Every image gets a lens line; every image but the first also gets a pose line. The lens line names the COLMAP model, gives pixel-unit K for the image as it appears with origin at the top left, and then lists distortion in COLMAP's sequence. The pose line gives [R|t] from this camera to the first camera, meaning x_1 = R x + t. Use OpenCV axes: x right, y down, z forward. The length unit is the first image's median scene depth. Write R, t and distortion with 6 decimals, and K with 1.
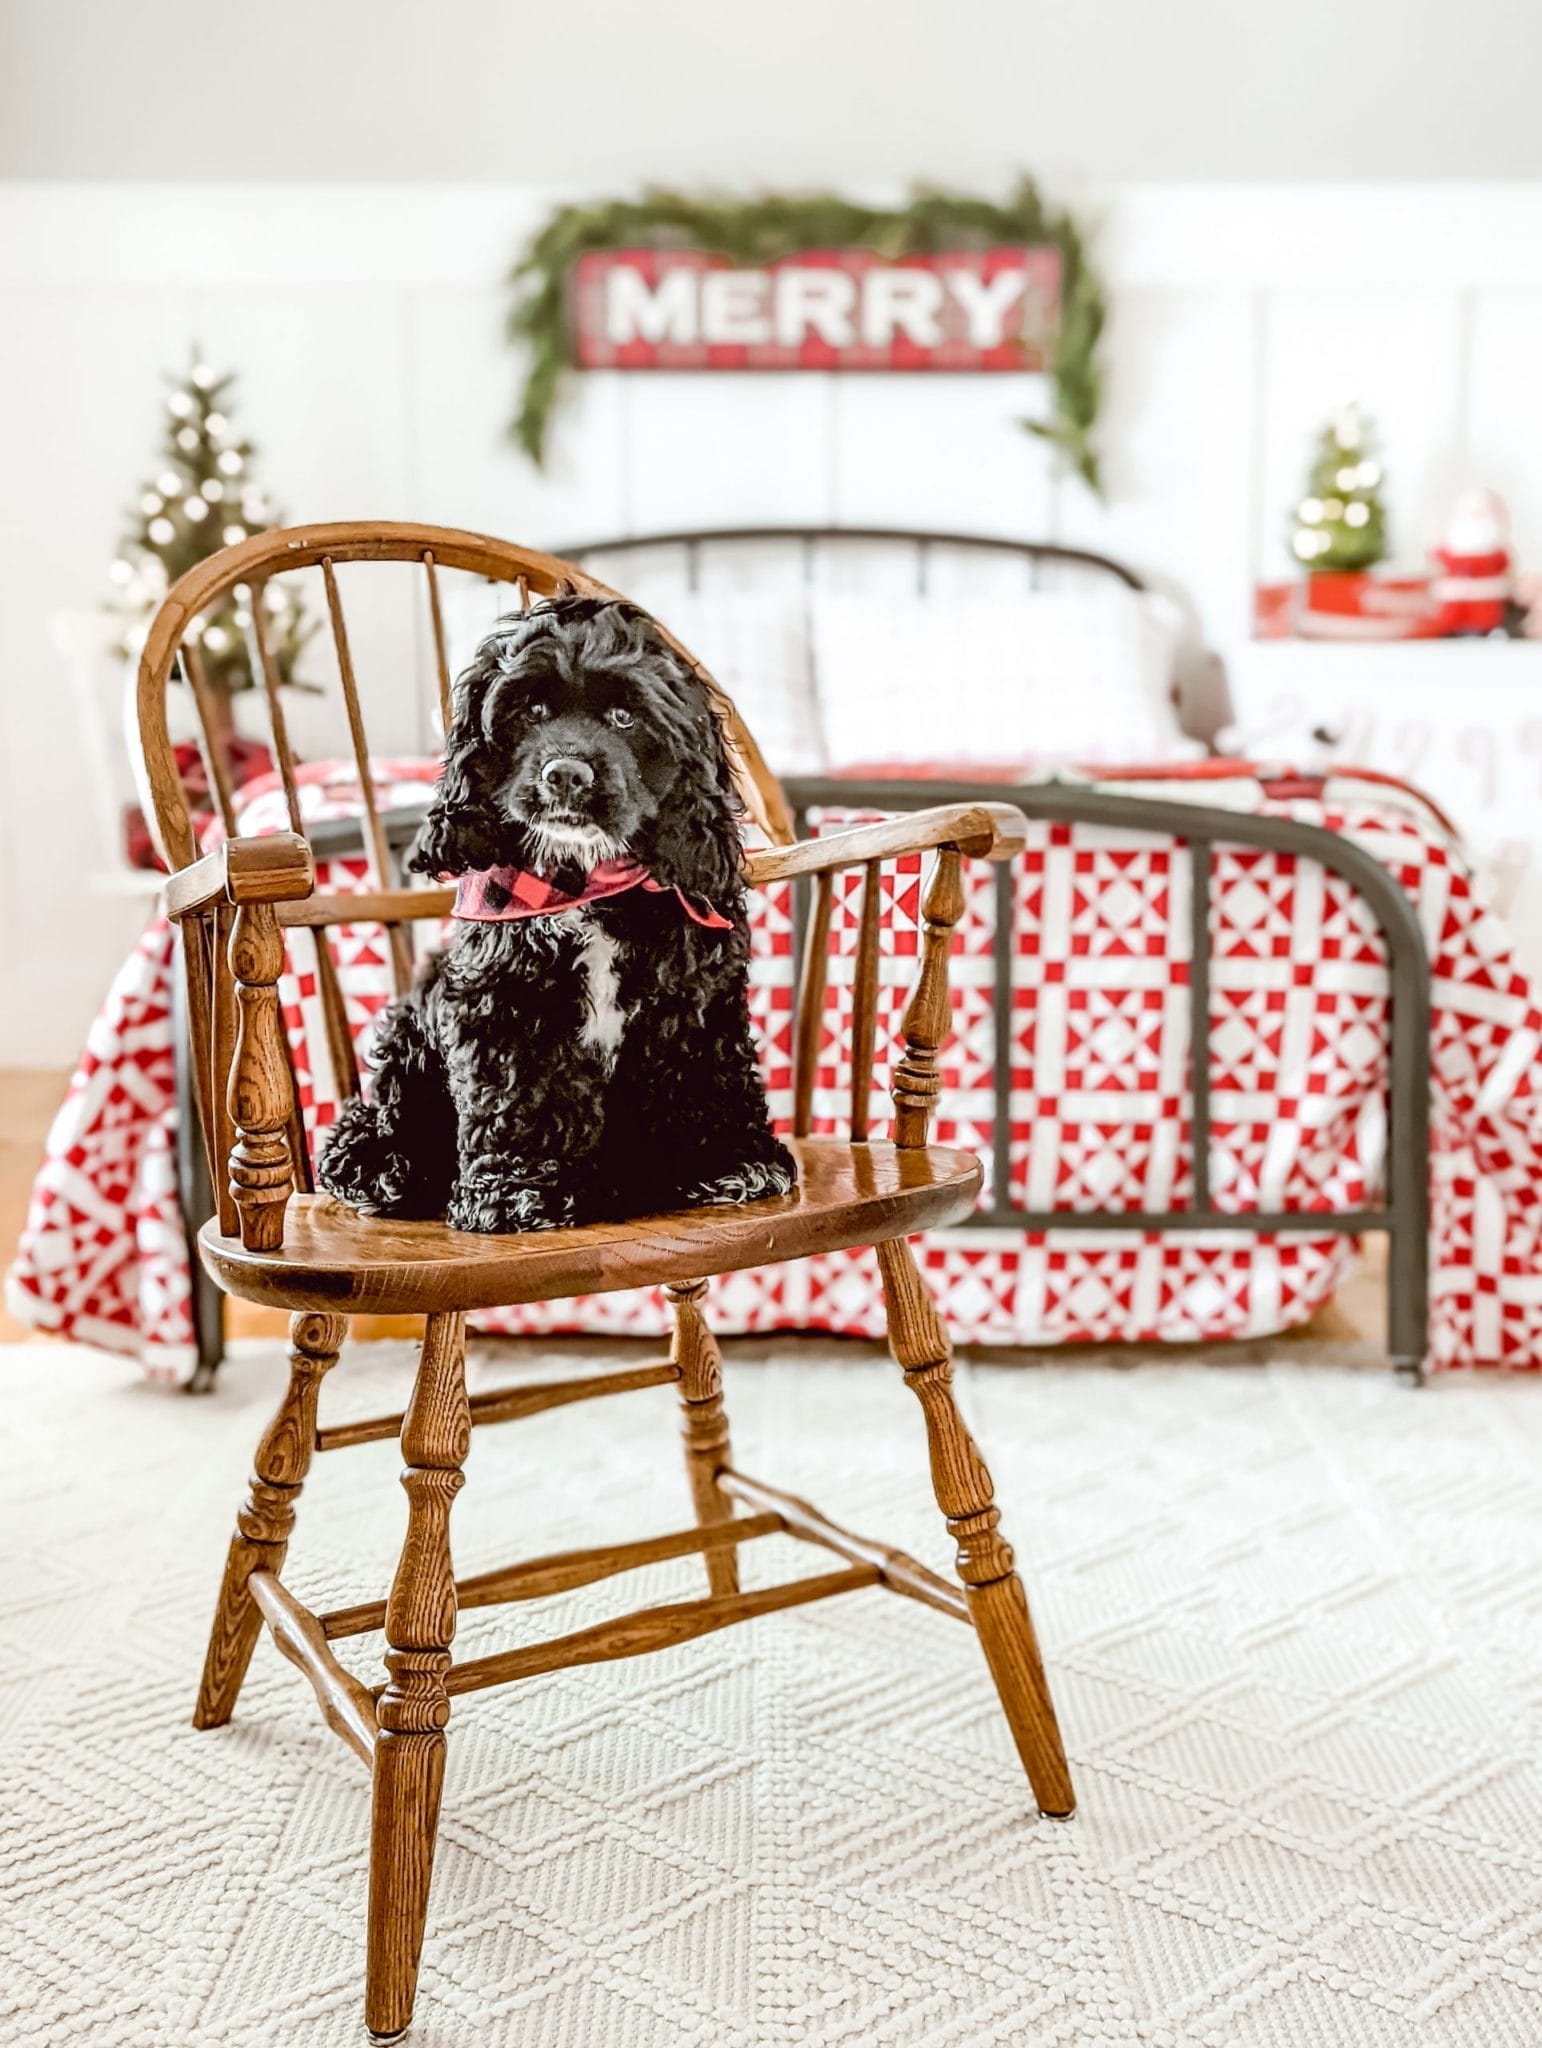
lens RADIAL K [[2262.1, 0, 771.0], [0, 2262.1, 1024.0], [0, 0, 1]] dist [0.068357, -0.025676]
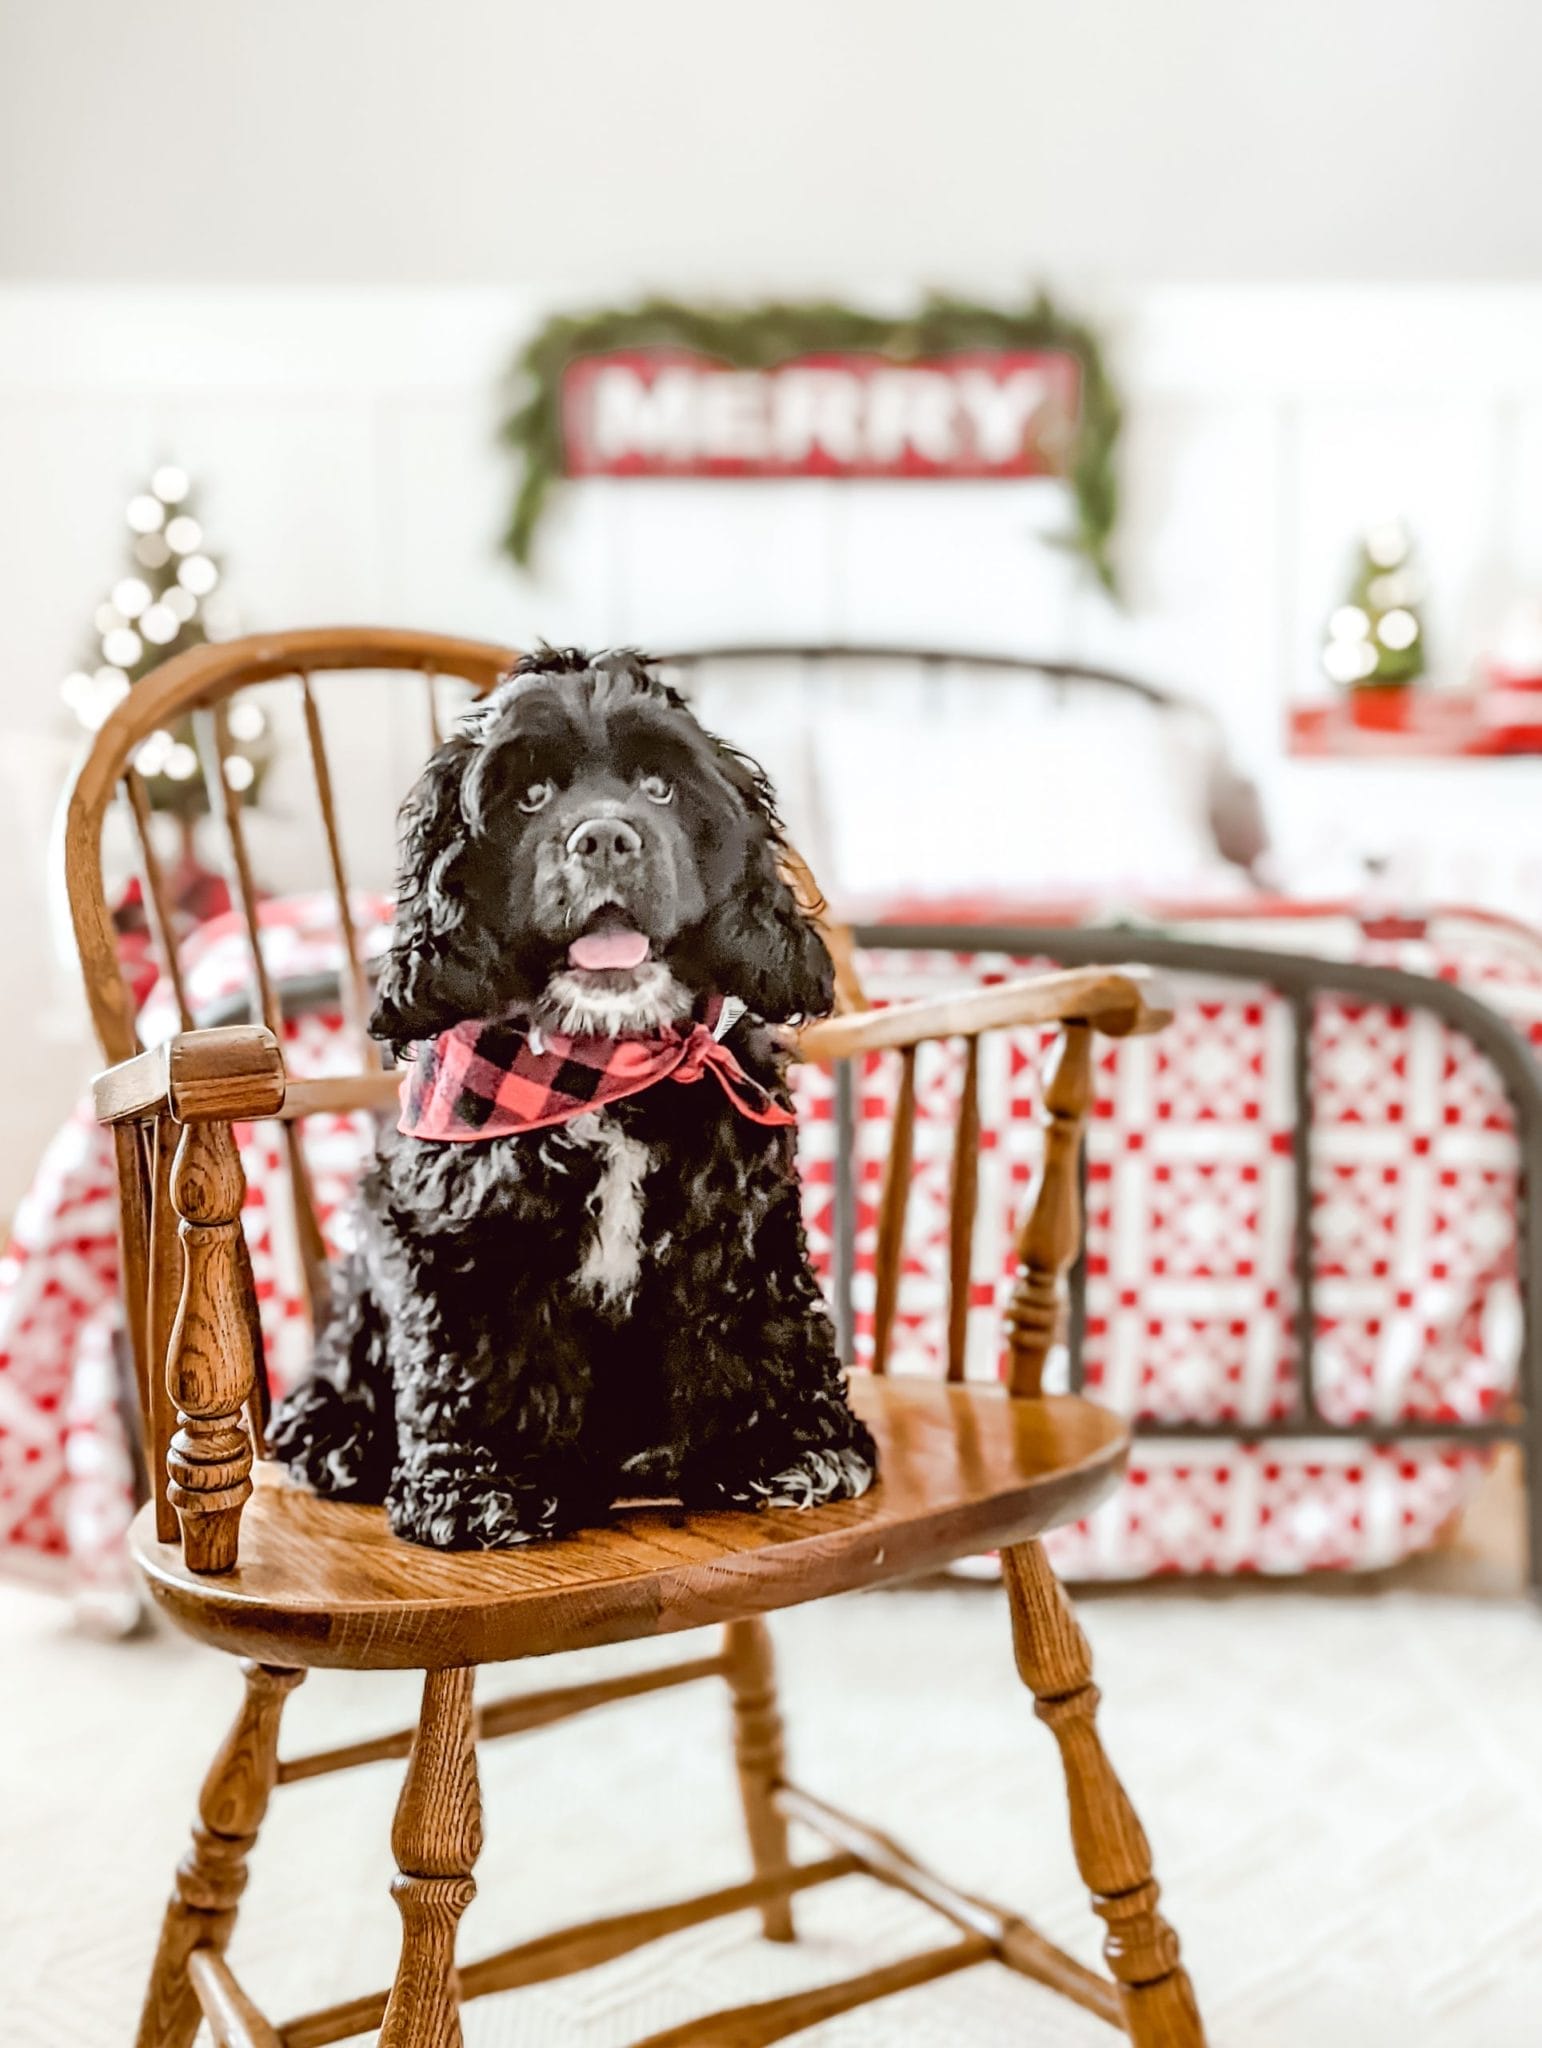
lens RADIAL K [[2271.9, 0, 757.5], [0, 2271.9, 985.9], [0, 0, 1]] dist [0.028438, 0.020212]
pose [[0.999963, -0.001086, 0.008504, -0.040256], [0.001657, 0.997725, -0.067399, -0.036323], [-0.008411, 0.067411, 0.997690, 0.191419]]
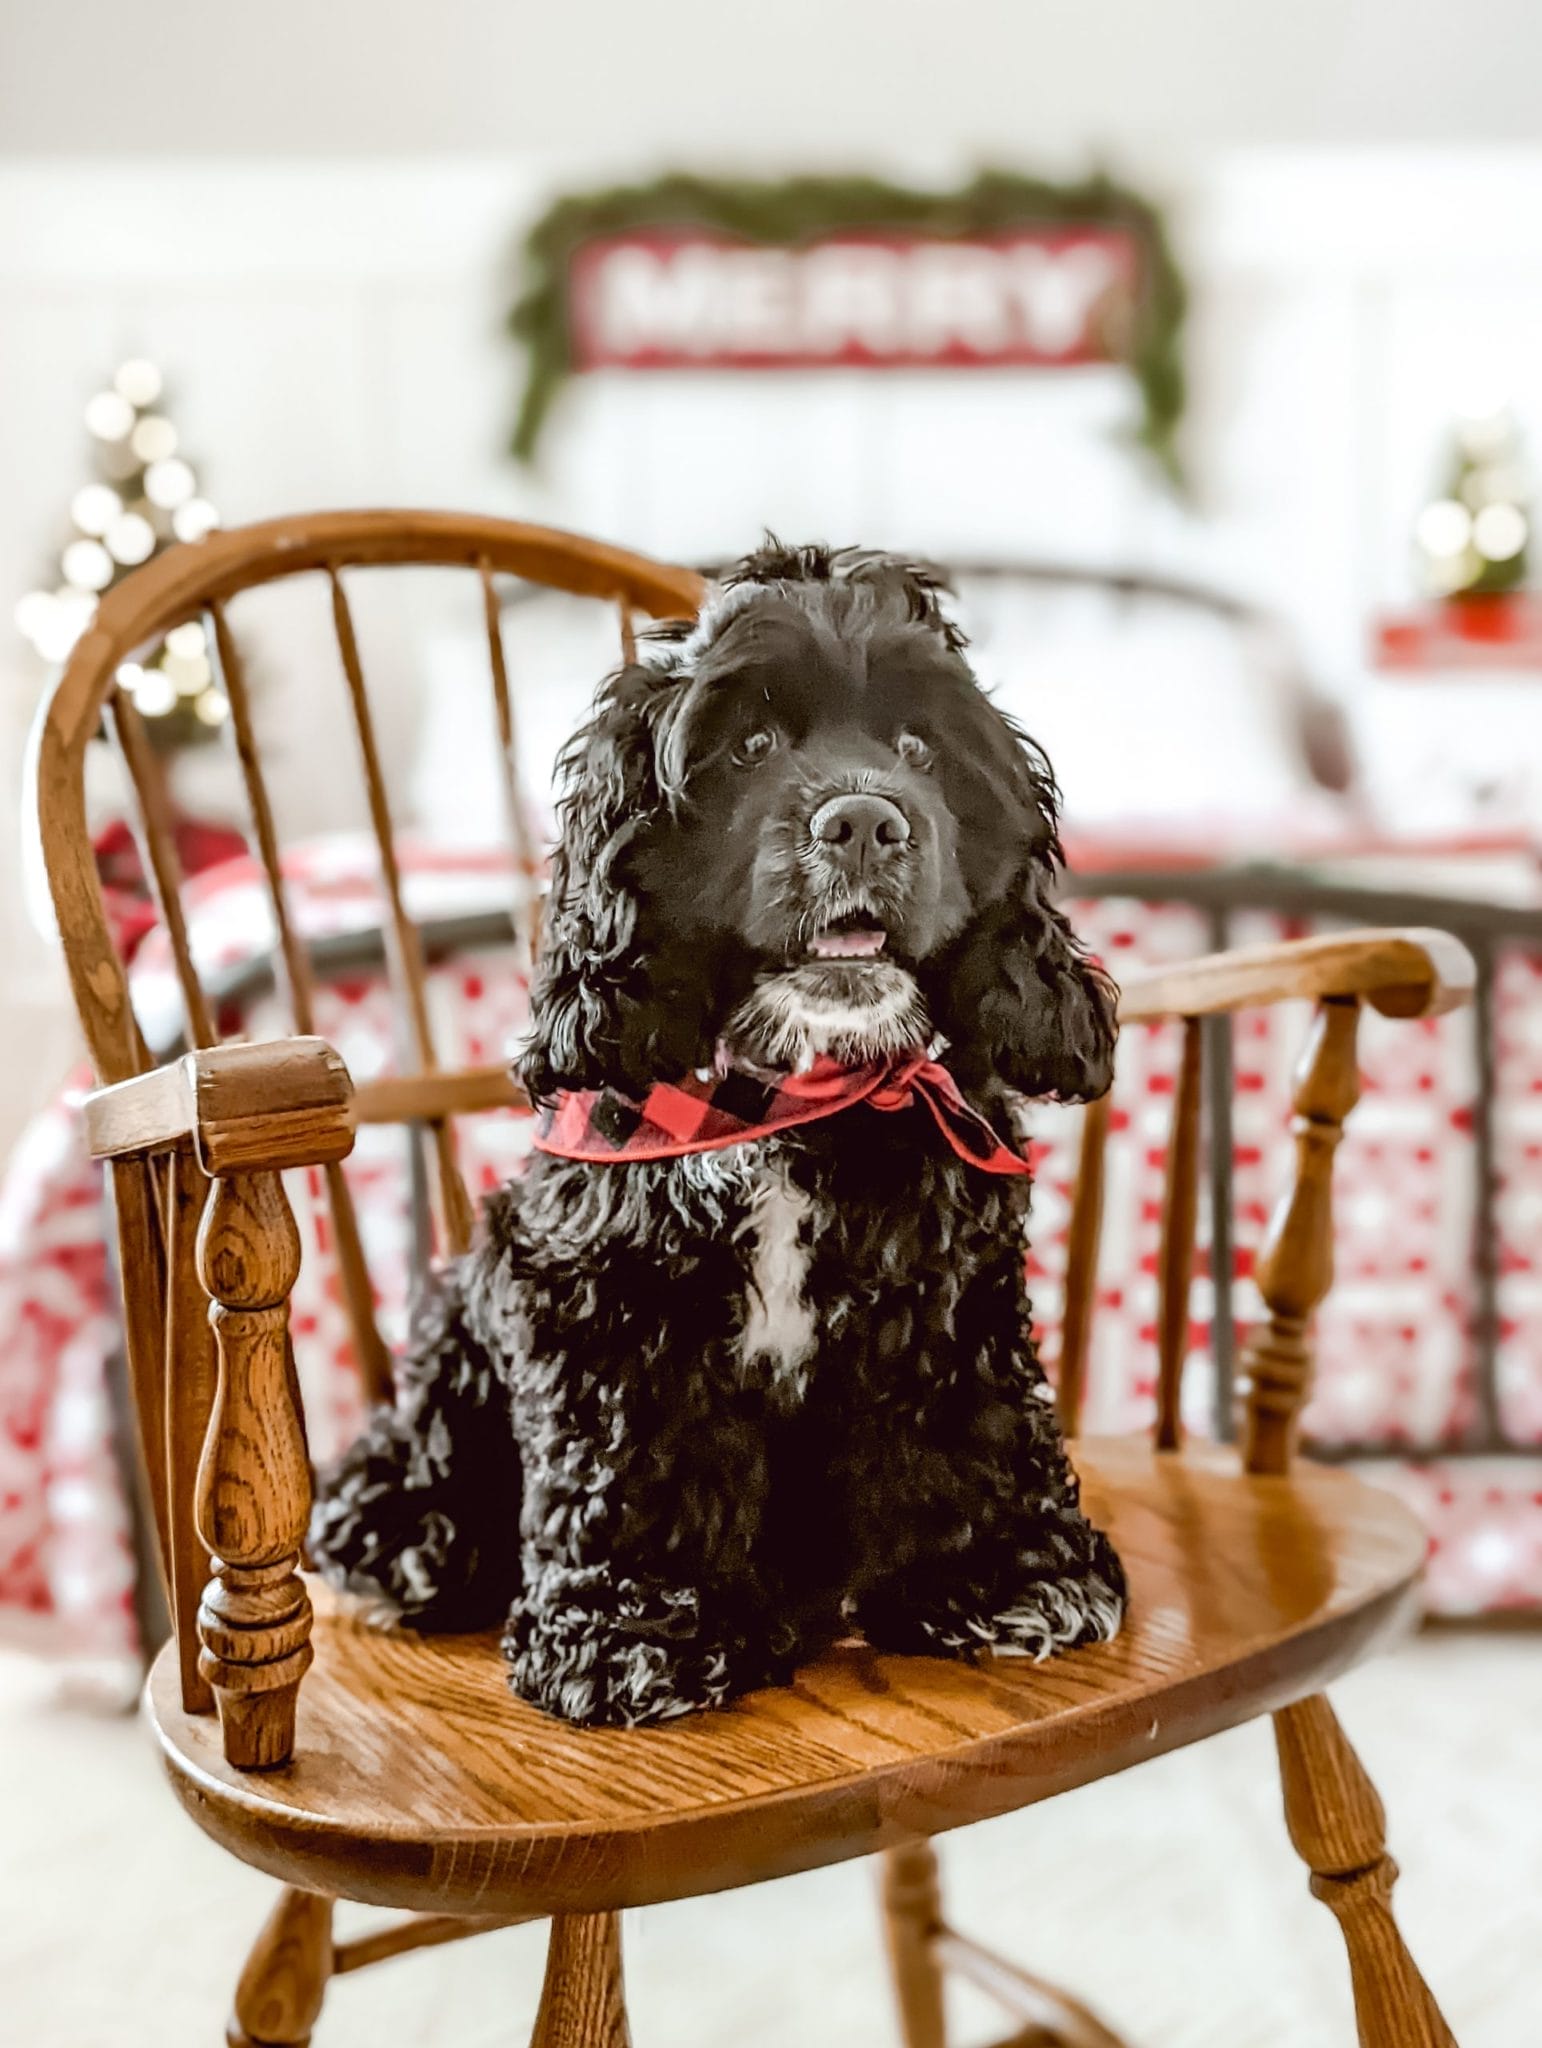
lens RADIAL K [[2339.8, 0, 763.6], [0, 2339.8, 1016.6], [0, 0, 1]] dist [0.030201, 0.020533]
pose [[0.999792, -0.013862, 0.014988, -0.088370], [0.014285, 0.999492, -0.028495, -0.056336], [-0.014585, 0.028704, 0.999482, 0.346010]]
